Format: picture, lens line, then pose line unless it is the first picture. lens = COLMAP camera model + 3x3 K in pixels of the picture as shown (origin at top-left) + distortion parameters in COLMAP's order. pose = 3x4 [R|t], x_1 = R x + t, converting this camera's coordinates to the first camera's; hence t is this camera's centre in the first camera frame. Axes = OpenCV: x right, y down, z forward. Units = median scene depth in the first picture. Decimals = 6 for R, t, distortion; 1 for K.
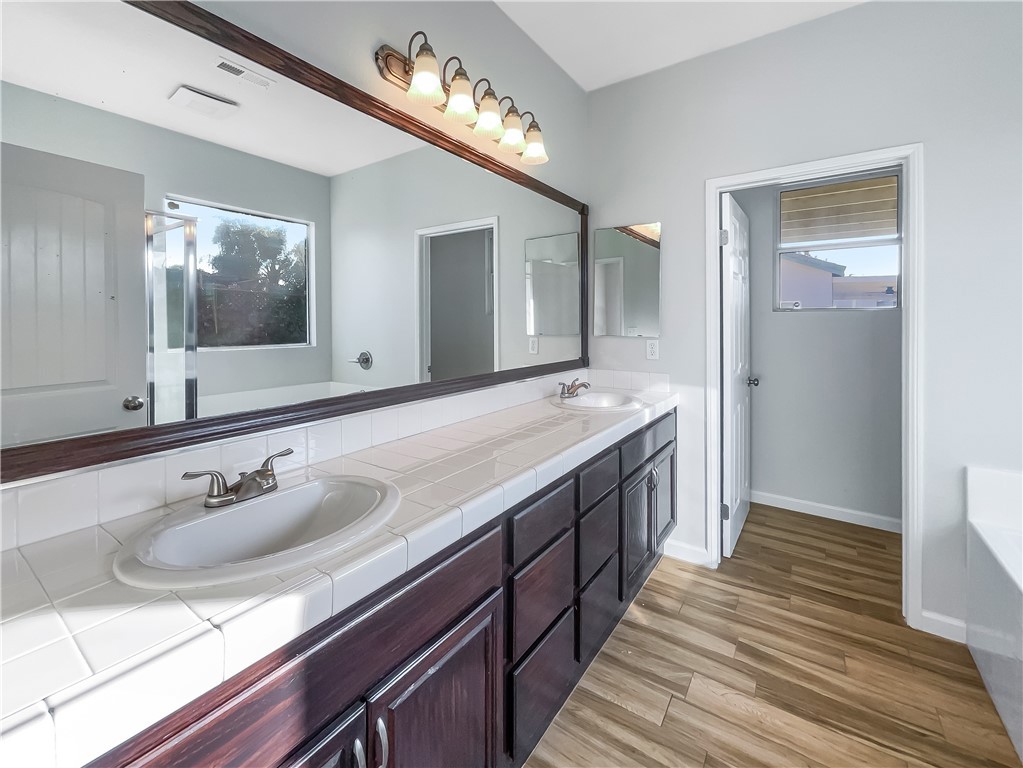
lens RADIAL K [[428.3, 0, 503.6], [0, 428.3, 384.8], [0, 0, 1]] dist [-0.002833, 0.000033]
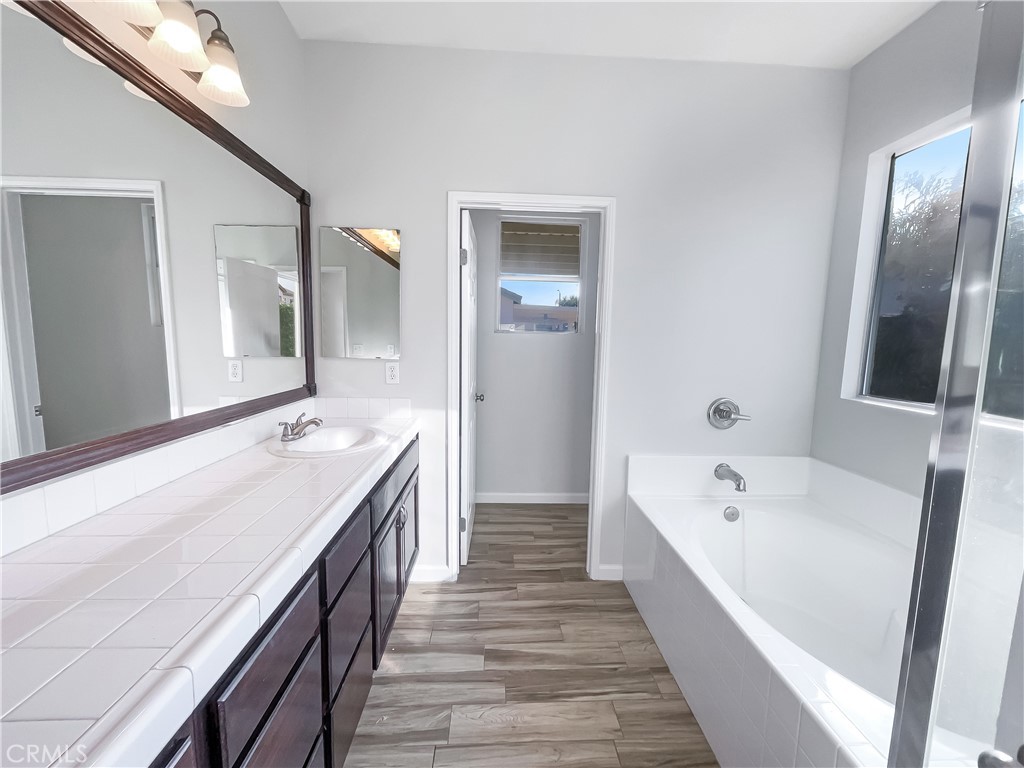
lens RADIAL K [[428.7, 0, 504.1], [0, 428.7, 384.8], [0, 0, 1]] dist [-0.002833, 0.000033]
pose [[0.805678, -0.046275, 0.590544, 0.005332], [0.065953, 0.997753, -0.011795, -0.026298], [-0.588671, 0.048451, 0.806919, 0.115826]]
